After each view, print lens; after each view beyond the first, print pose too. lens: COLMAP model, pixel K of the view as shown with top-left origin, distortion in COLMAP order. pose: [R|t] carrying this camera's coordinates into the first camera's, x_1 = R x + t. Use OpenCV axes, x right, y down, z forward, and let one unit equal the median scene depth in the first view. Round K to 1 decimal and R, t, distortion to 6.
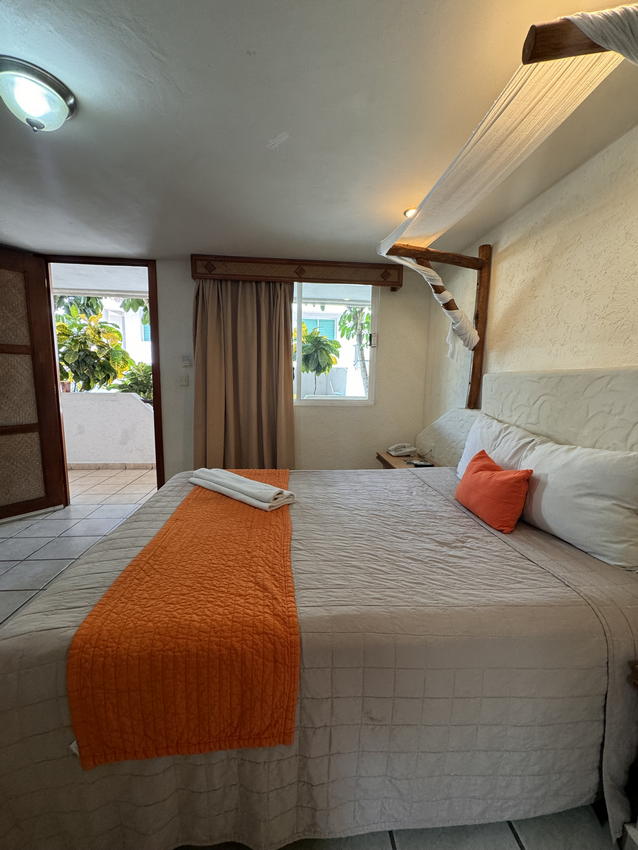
lens RADIAL K [[336.8, 0, 319.0], [0, 336.8, 425.0], [0, 0, 1]] dist [-0.003258, 0.000398]
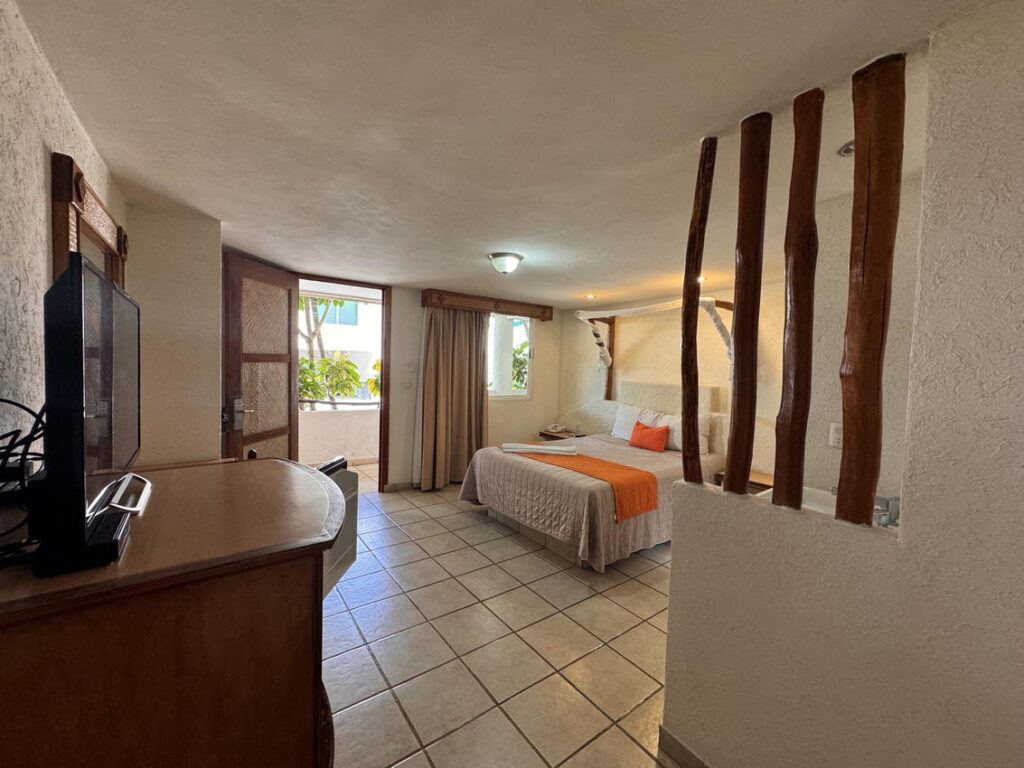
lens RADIAL K [[412.2, 0, 512.0], [0, 412.2, 384.0], [0, 0, 1]] dist [0.049083, 0.000092]
pose [[0.853987, -0.013525, 0.520119, -1.133748], [0.051463, 0.996956, -0.058574, -0.032347], [-0.517743, 0.076788, 0.852083, -0.608958]]
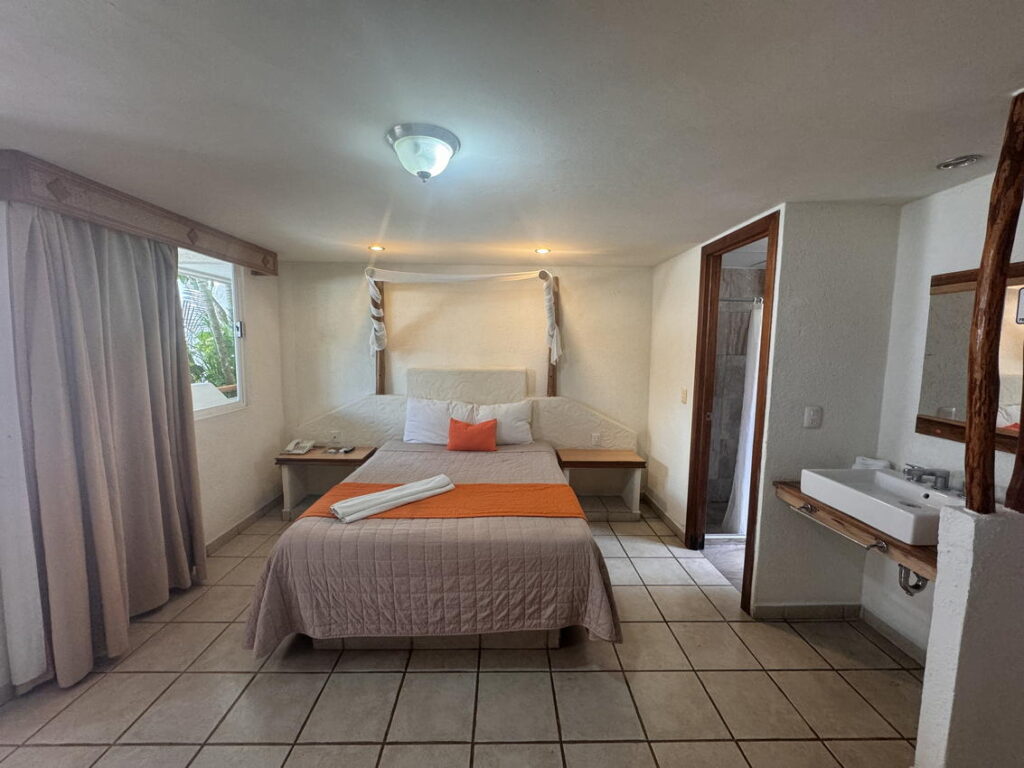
lens RADIAL K [[405.8, 0, 510.3], [0, 405.8, 383.2], [0, 0, 1]] dist [-0.003258, 0.000398]
pose [[0.068548, -0.112350, 0.991301, -1.105073], [0.118034, 0.987573, 0.103766, -0.201134], [-0.990641, 0.109894, 0.080957, 0.380429]]
